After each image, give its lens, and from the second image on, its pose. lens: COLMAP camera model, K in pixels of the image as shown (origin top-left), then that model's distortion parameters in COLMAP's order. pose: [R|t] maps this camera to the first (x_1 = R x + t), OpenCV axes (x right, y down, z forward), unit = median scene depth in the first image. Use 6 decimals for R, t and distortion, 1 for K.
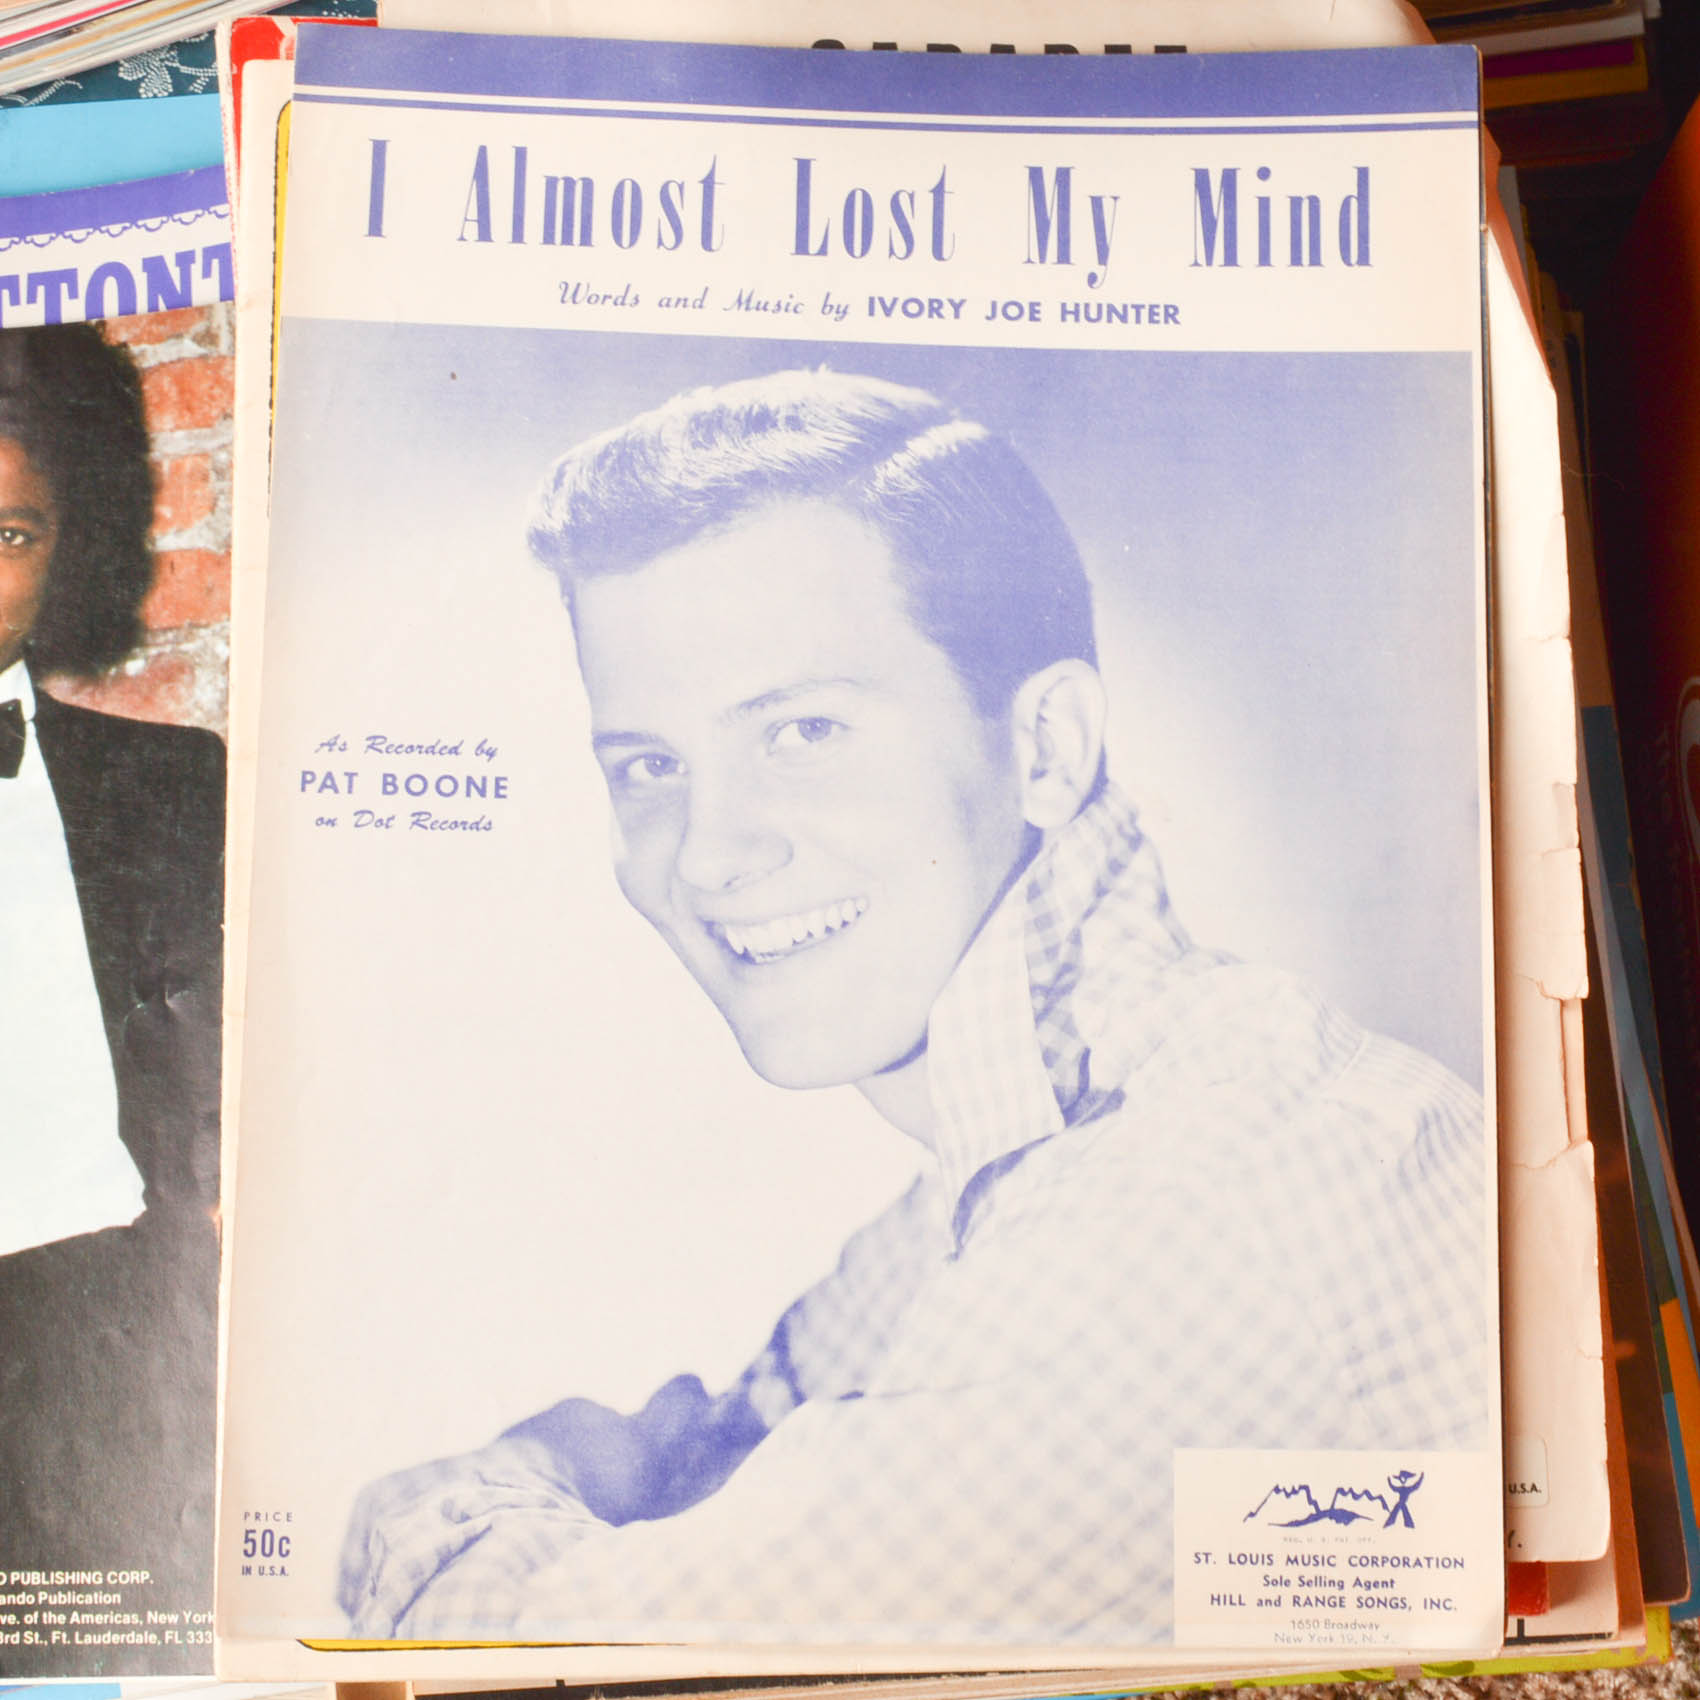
lens RADIAL K [[2841.2, 0, 765.5], [0, 2841.2, 939.4], [0, 0, 1]] dist [-0.081070, 0.033457]
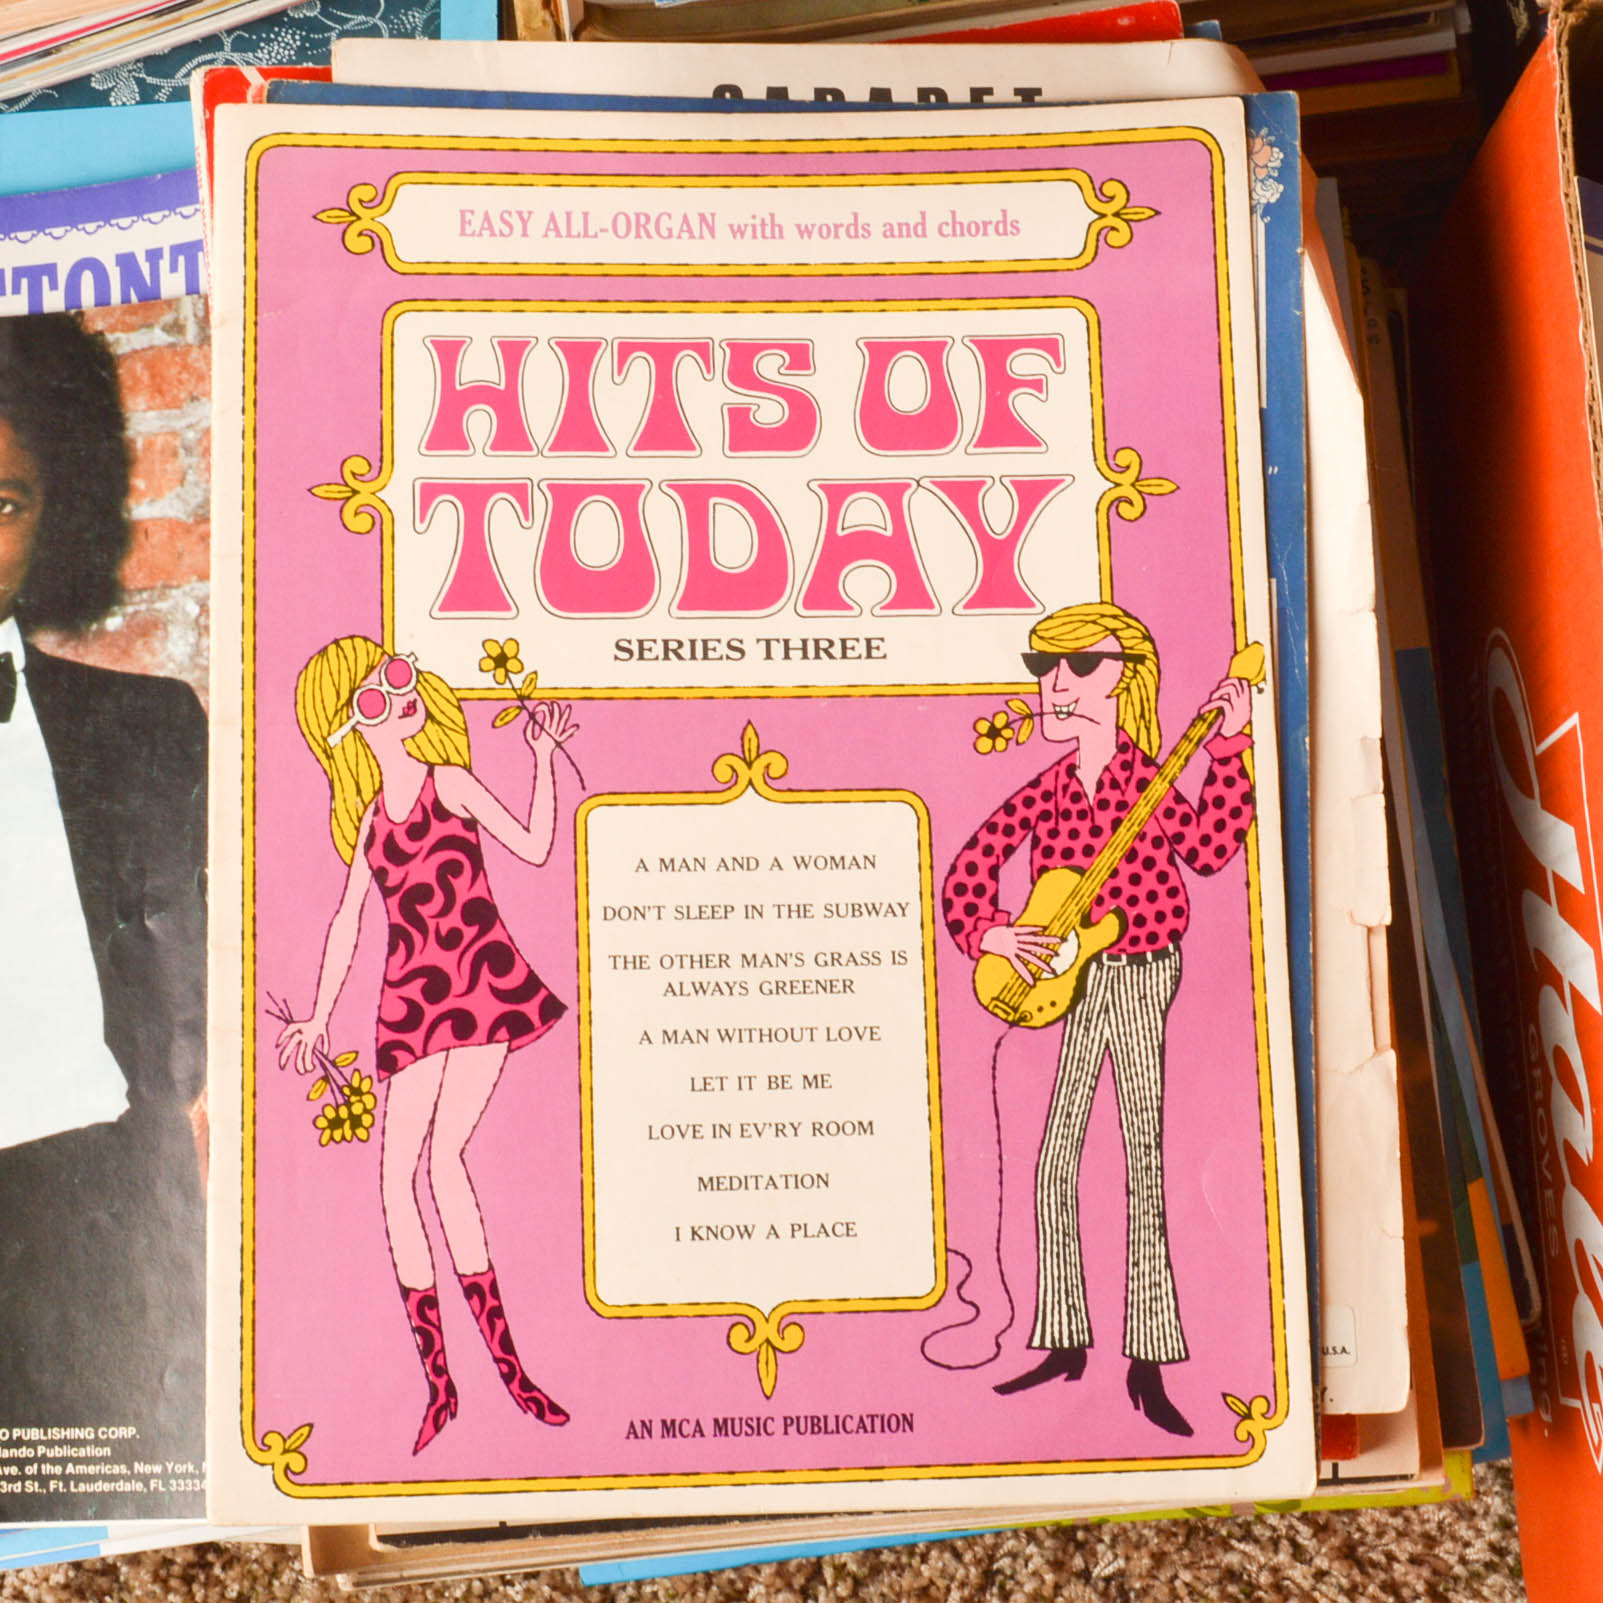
lens RADIAL K [[2843.2, 0, 686.0], [0, 2843.2, 785.8], [0, 0, 1]] dist [-0.078275, 0.026408]
pose [[0.999966, -0.005301, 0.006297, -0.003014], [0.005273, 0.999976, 0.004526, -0.035757], [-0.006321, -0.004493, 0.999970, -0.128420]]
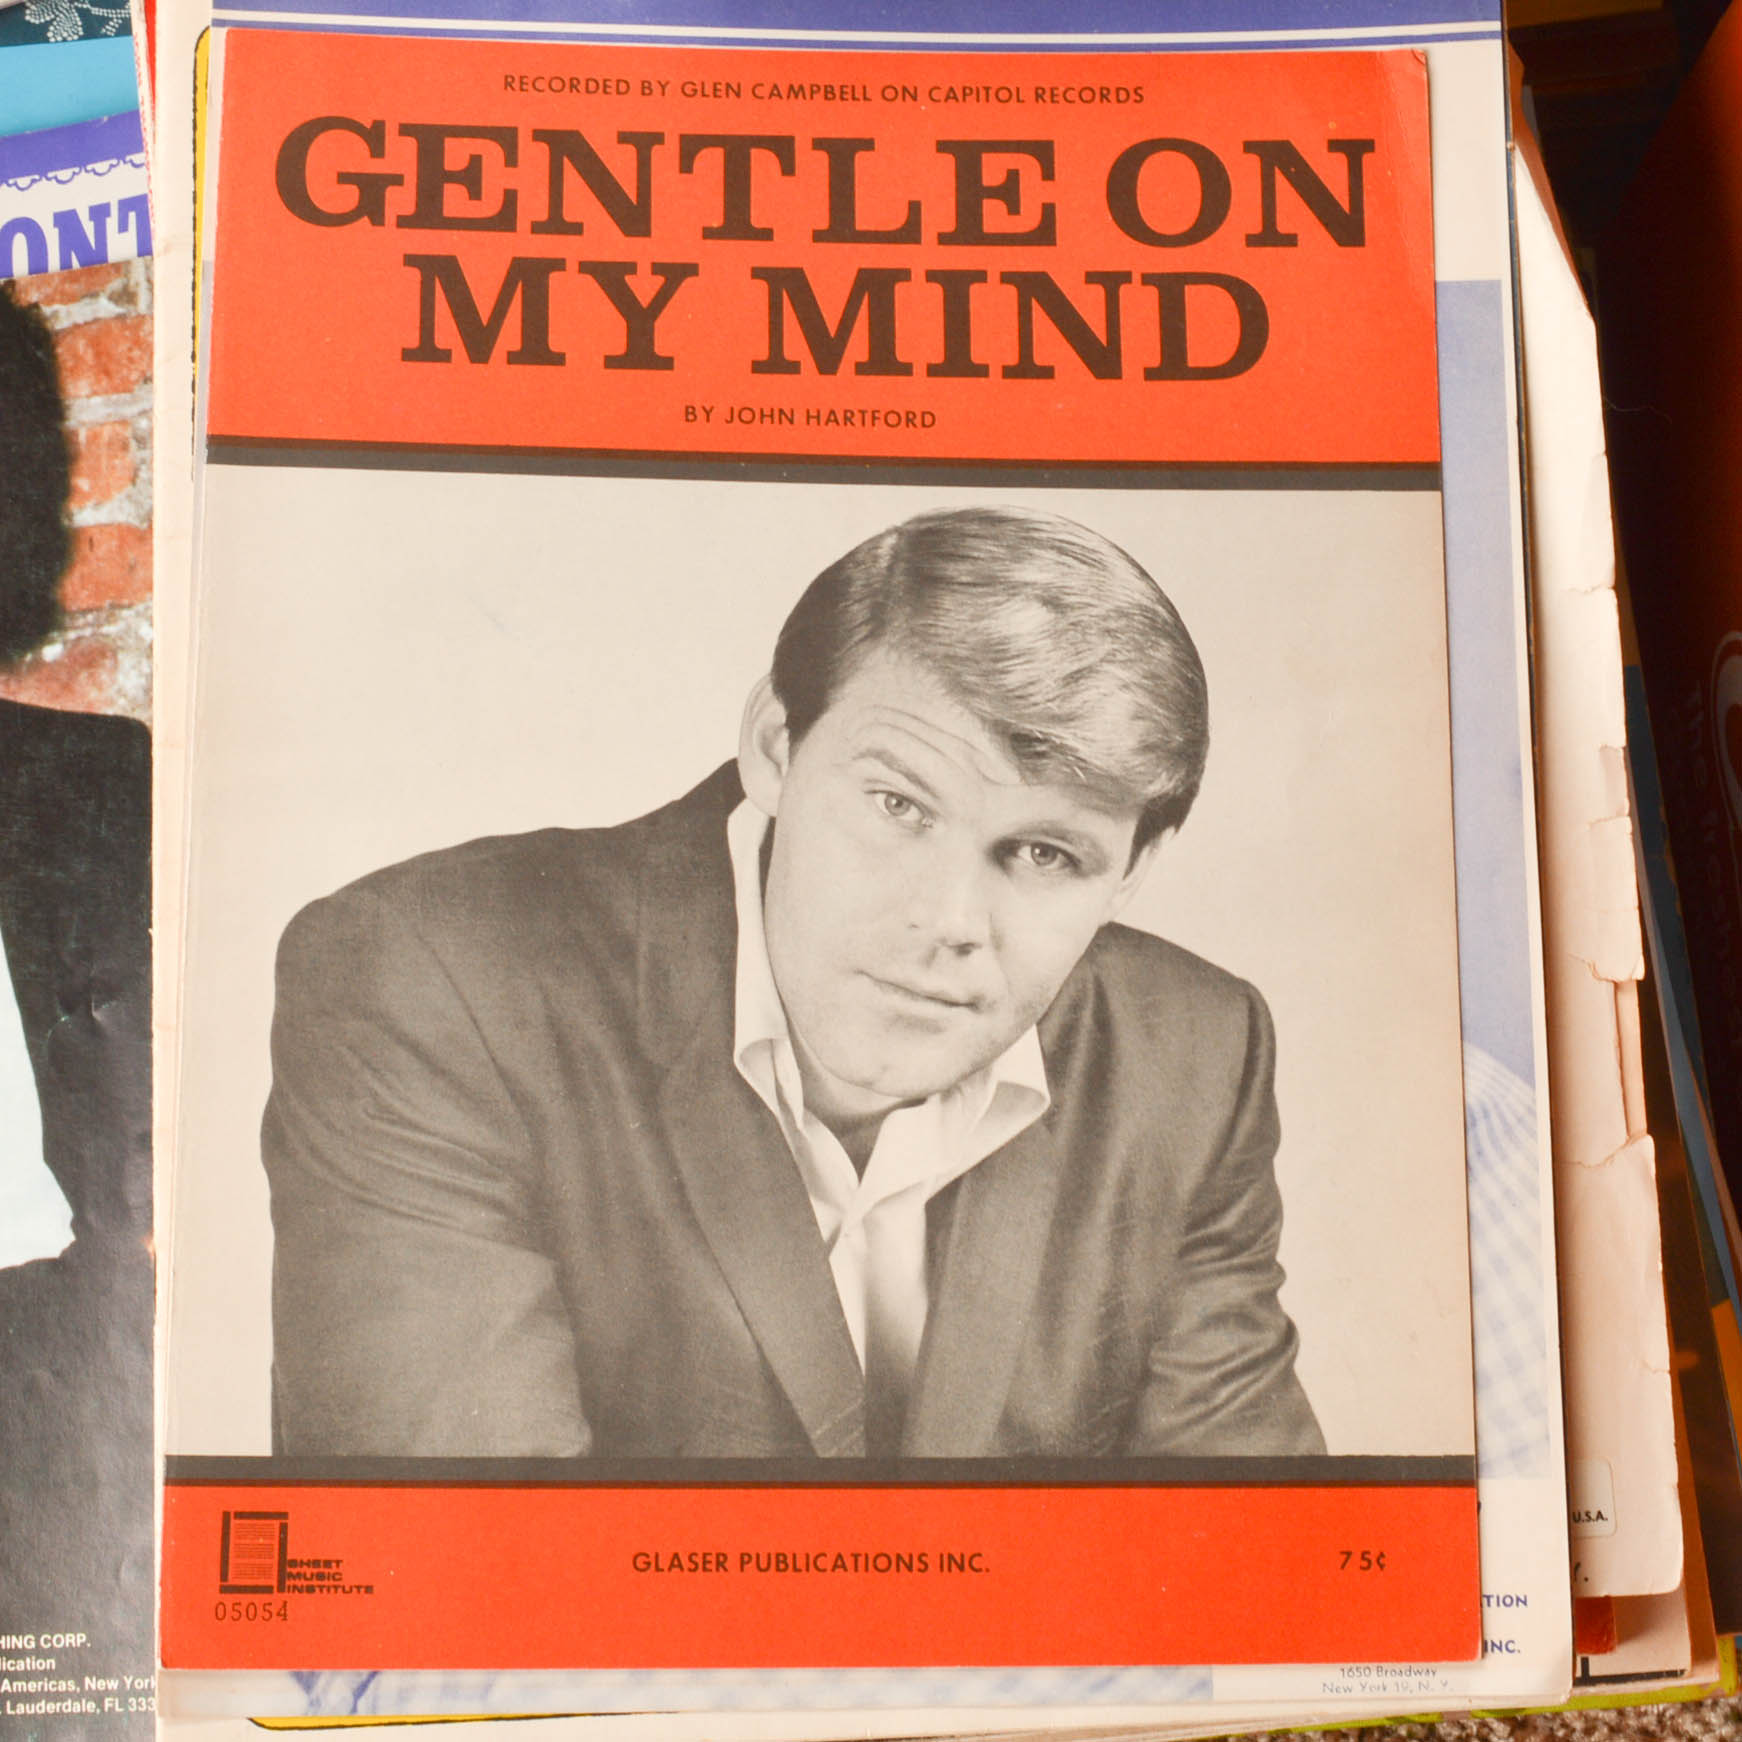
lens RADIAL K [[2847.2, 0, 753.9], [0, 2847.2, 916.5], [0, 0, 1]] dist [-0.082740, 0.032276]
pose [[0.999669, -0.019659, 0.016588, -0.010836], [0.019756, 0.999789, -0.005707, -0.000145], [-0.016472, 0.006033, 0.999846, 0.071555]]
